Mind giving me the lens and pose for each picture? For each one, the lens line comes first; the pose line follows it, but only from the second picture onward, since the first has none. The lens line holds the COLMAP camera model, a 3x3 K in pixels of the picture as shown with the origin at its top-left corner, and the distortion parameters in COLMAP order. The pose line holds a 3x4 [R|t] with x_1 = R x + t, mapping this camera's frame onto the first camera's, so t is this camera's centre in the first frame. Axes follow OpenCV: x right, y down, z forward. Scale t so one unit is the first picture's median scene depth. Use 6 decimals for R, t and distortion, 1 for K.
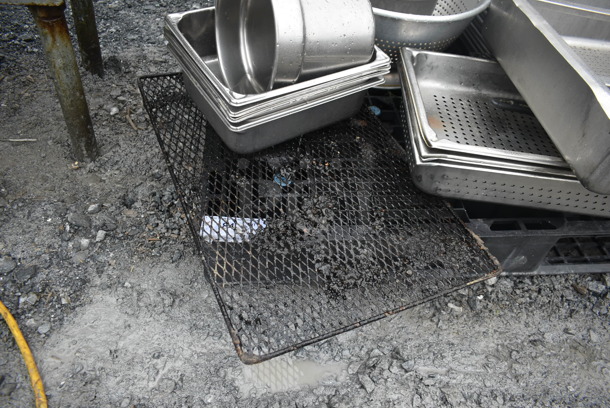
lens RADIAL K [[465.3, 0, 307.6], [0, 465.3, 203.4], [0, 0, 1]] dist [-0.021971, 0.012466]
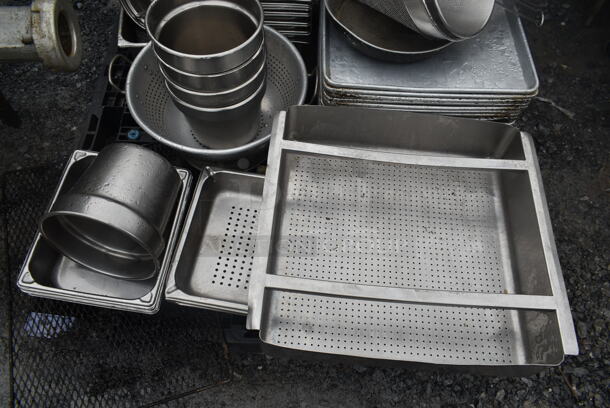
lens RADIAL K [[465.3, 0, 308.2], [0, 465.3, 202.4], [0, 0, 1]] dist [-0.021971, 0.012466]
pose [[0.988278, 0.071459, -0.134907, 0.645590], [-0.036446, 0.968571, 0.246051, -0.561618], [0.148249, -0.238250, 0.959822, -0.104171]]
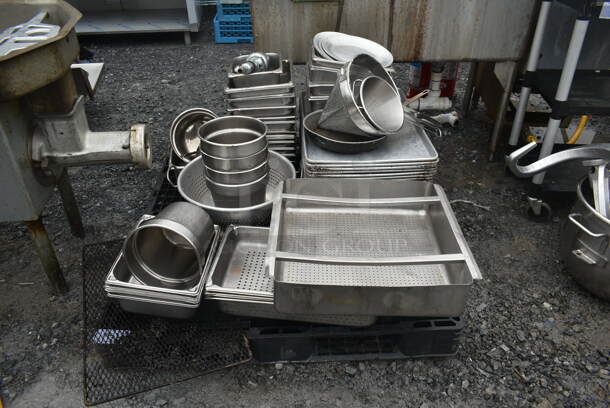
lens RADIAL K [[465.3, 0, 307.9], [0, 465.3, 204.9], [0, 0, 1]] dist [-0.021971, 0.012466]
pose [[0.991474, -0.055082, -0.118091, 0.720504], [0.029173, 0.977090, -0.210819, -0.037667], [0.126998, 0.205577, 0.970366, -0.660371]]
